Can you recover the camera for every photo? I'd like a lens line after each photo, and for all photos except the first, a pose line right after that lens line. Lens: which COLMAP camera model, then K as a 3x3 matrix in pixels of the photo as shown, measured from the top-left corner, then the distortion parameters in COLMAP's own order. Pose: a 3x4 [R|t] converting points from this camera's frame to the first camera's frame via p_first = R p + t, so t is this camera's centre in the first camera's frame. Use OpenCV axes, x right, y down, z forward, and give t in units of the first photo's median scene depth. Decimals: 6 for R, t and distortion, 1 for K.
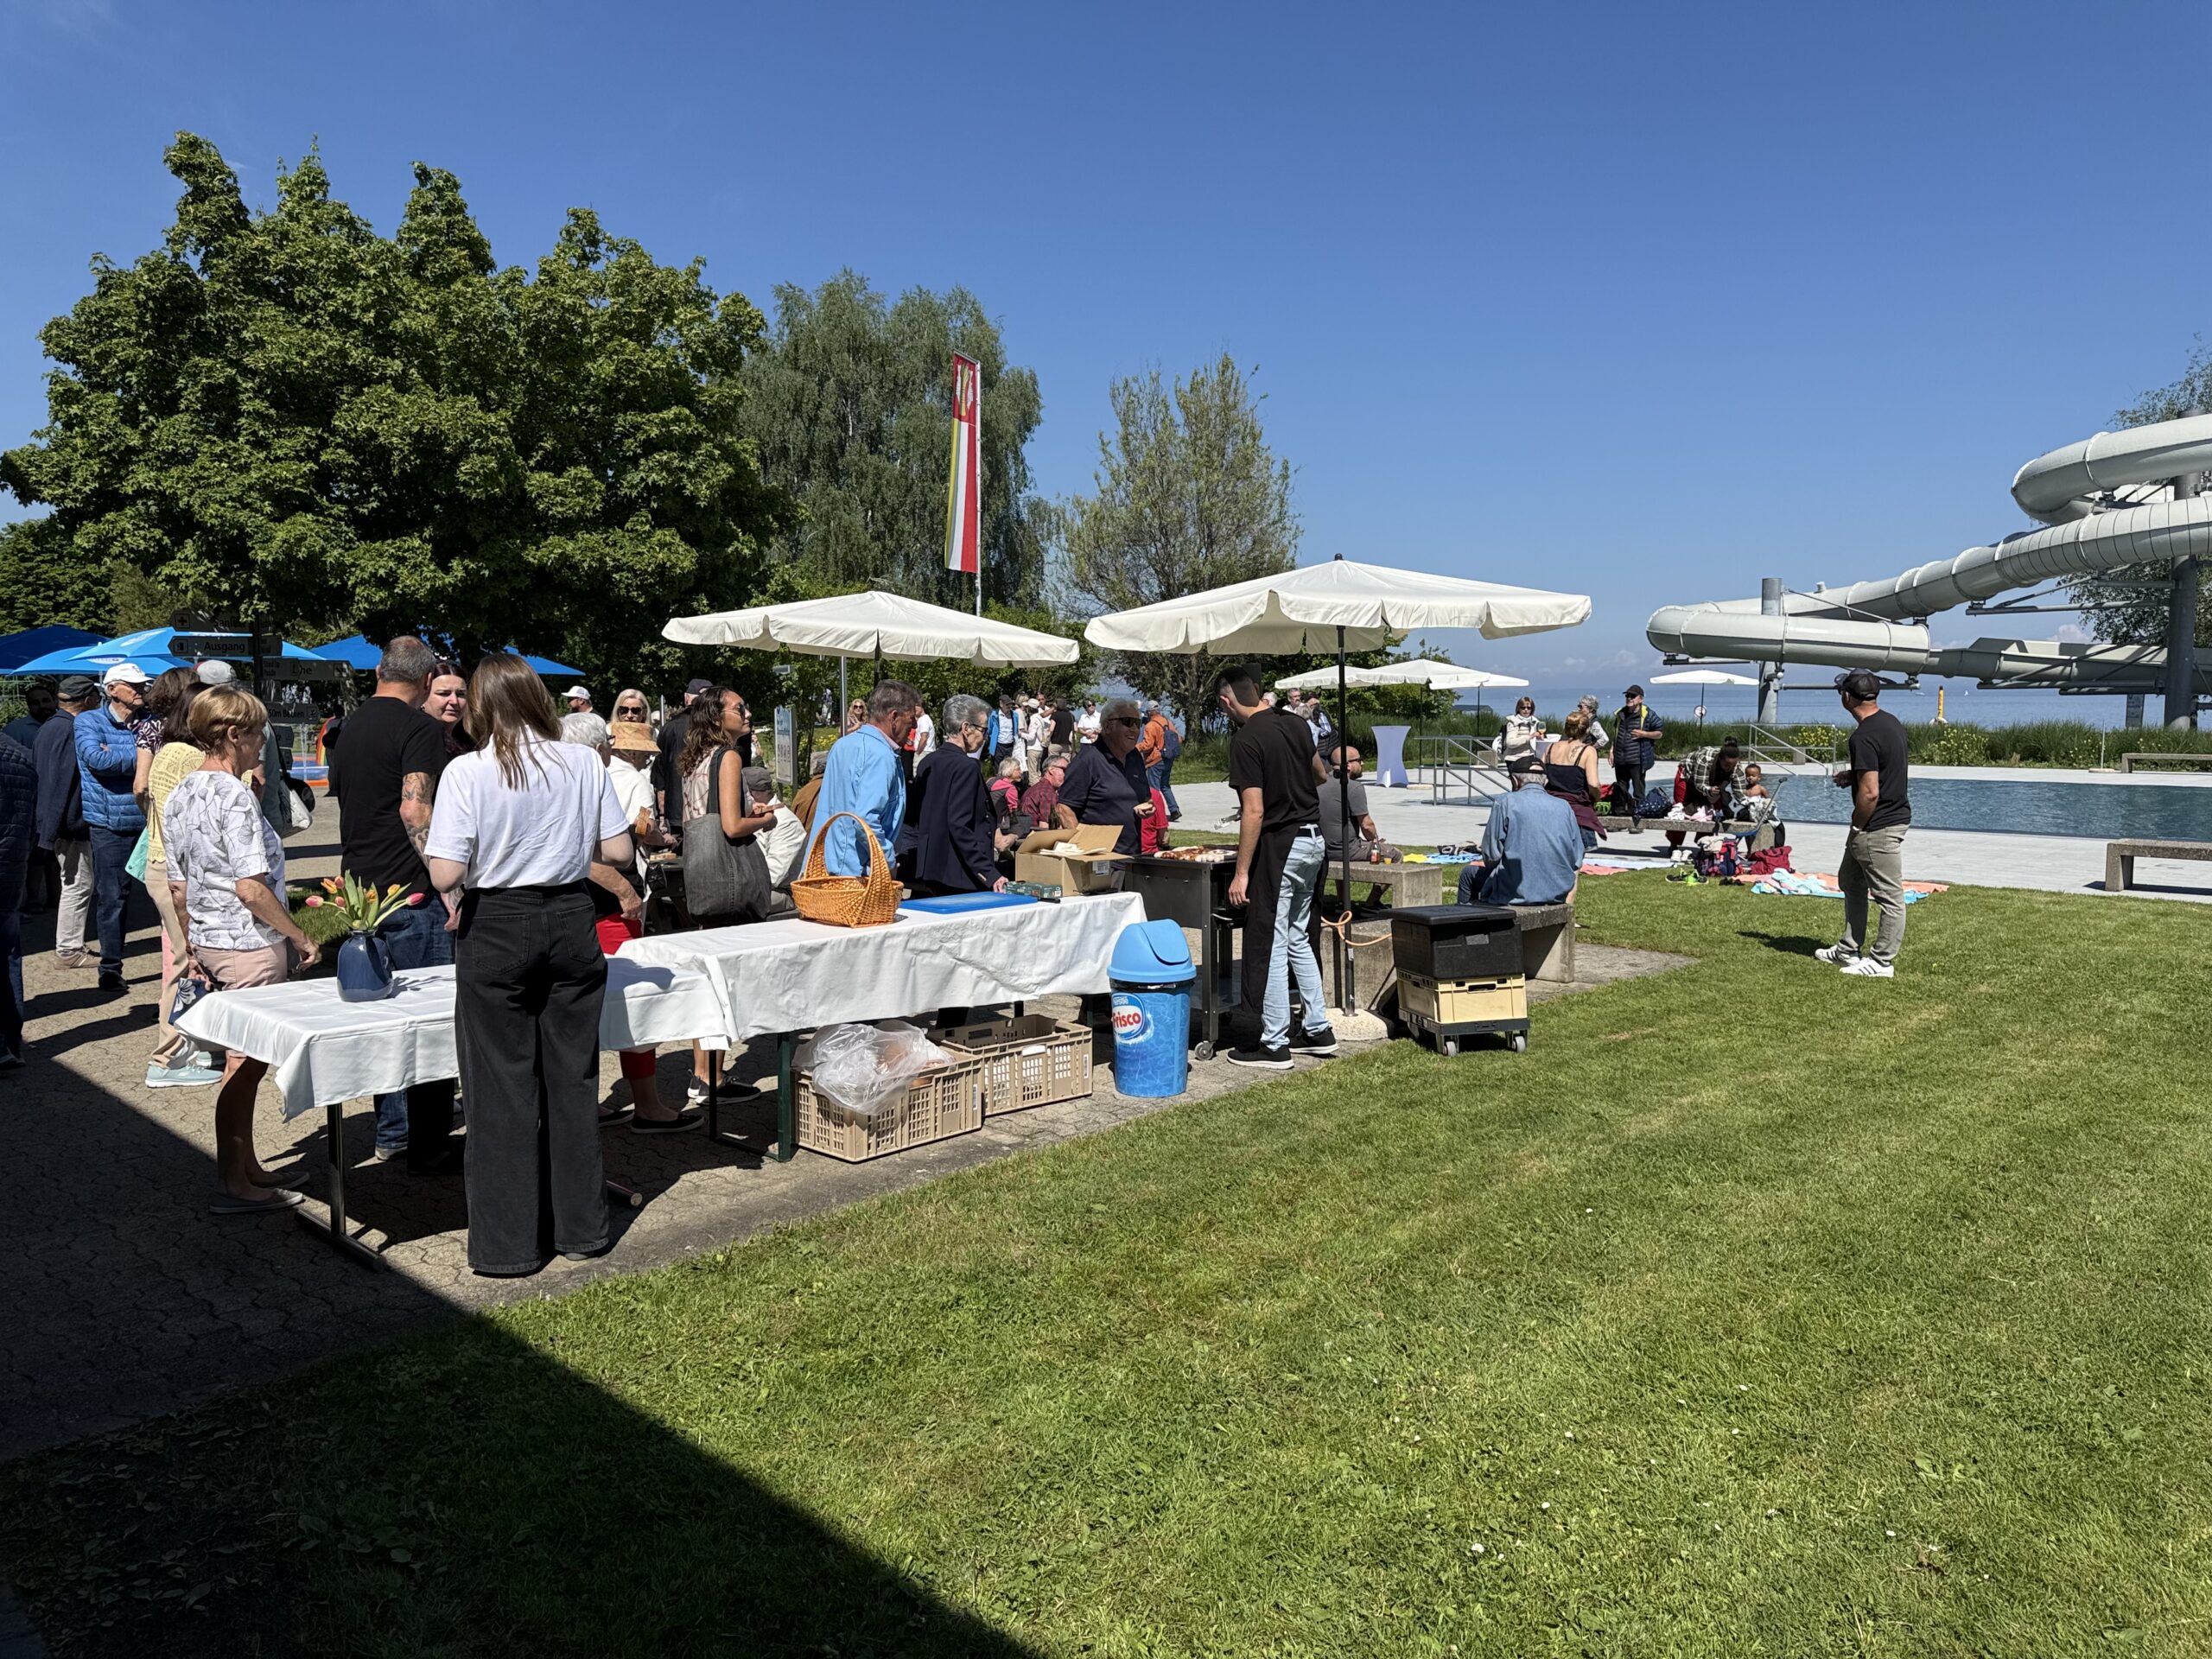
lens RADIAL K [[1551.8, 0, 1108.9], [0, 1551.8, 827.1], [0, 0, 1]] dist [0.022115, -0.037716]
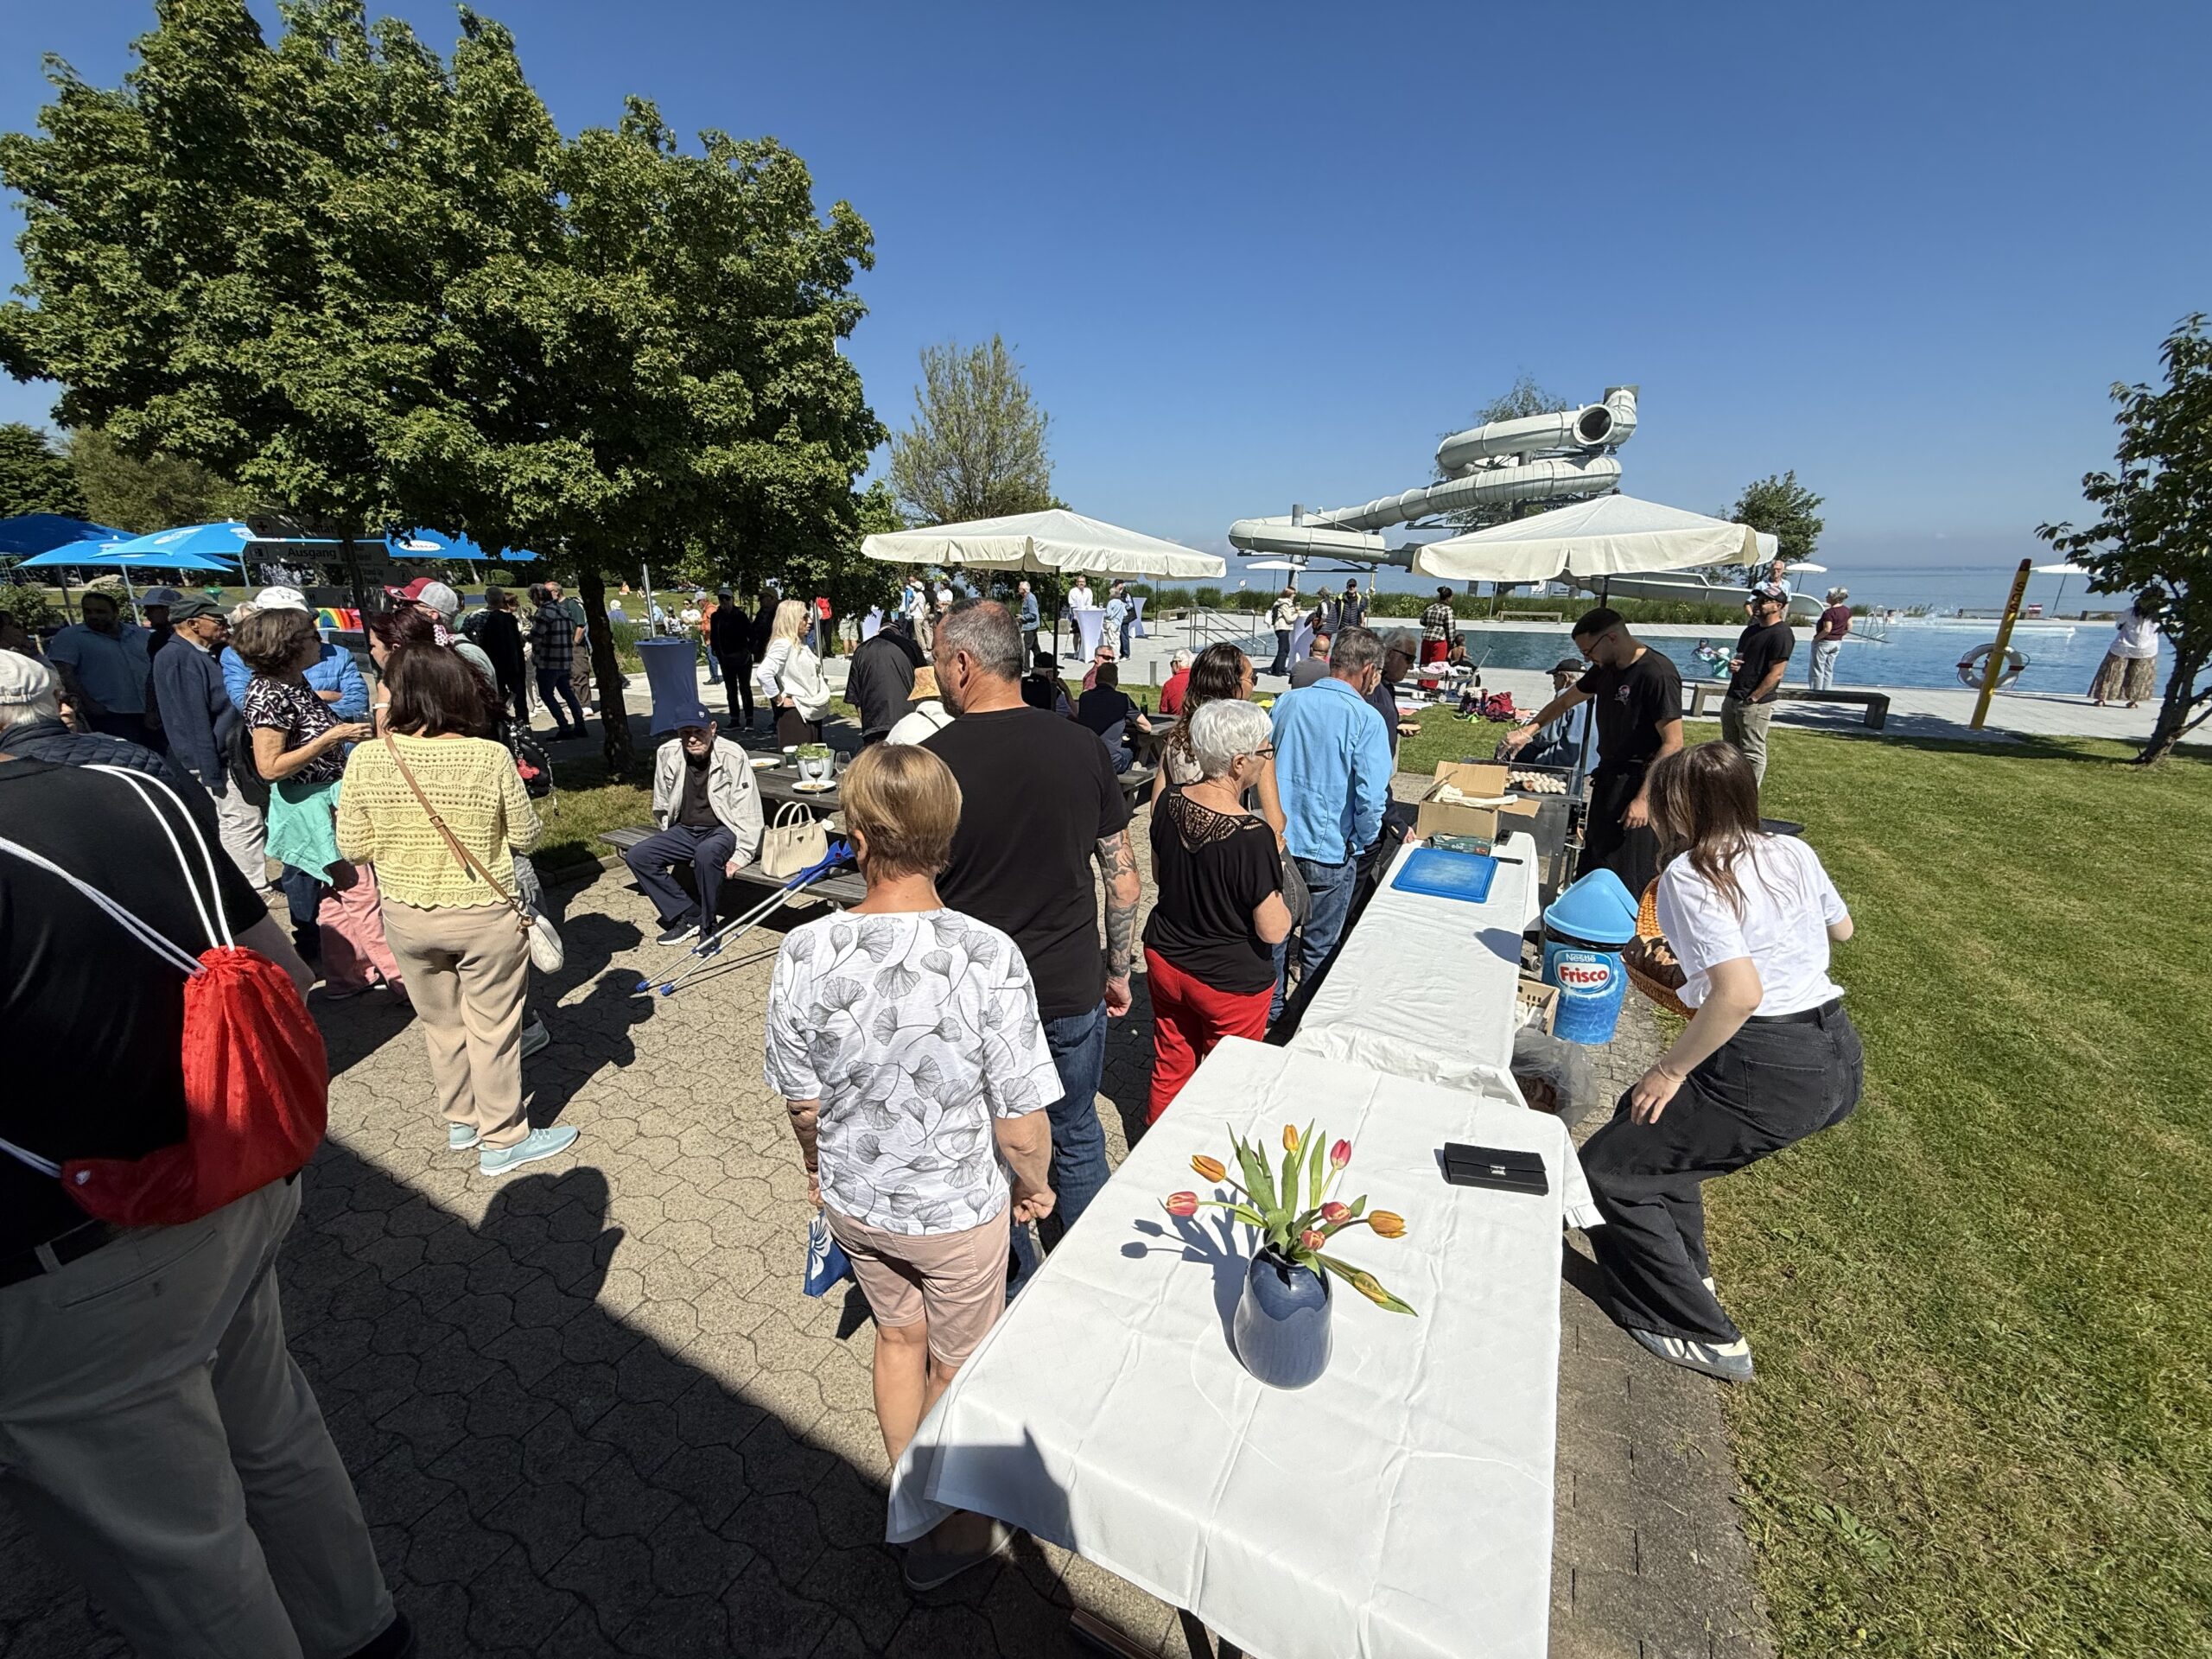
lens RADIAL K [[878.6, 0, 1112.1], [0, 878.6, 839.9], [0, 0, 1]] dist [-0.008017, 0.000460]
pose [[0.962902, -0.071770, 0.260131, -0.278497], [0.014050, 0.976010, 0.217274, -0.059612], [-0.269484, -0.205559, 0.940810, 0.357406]]
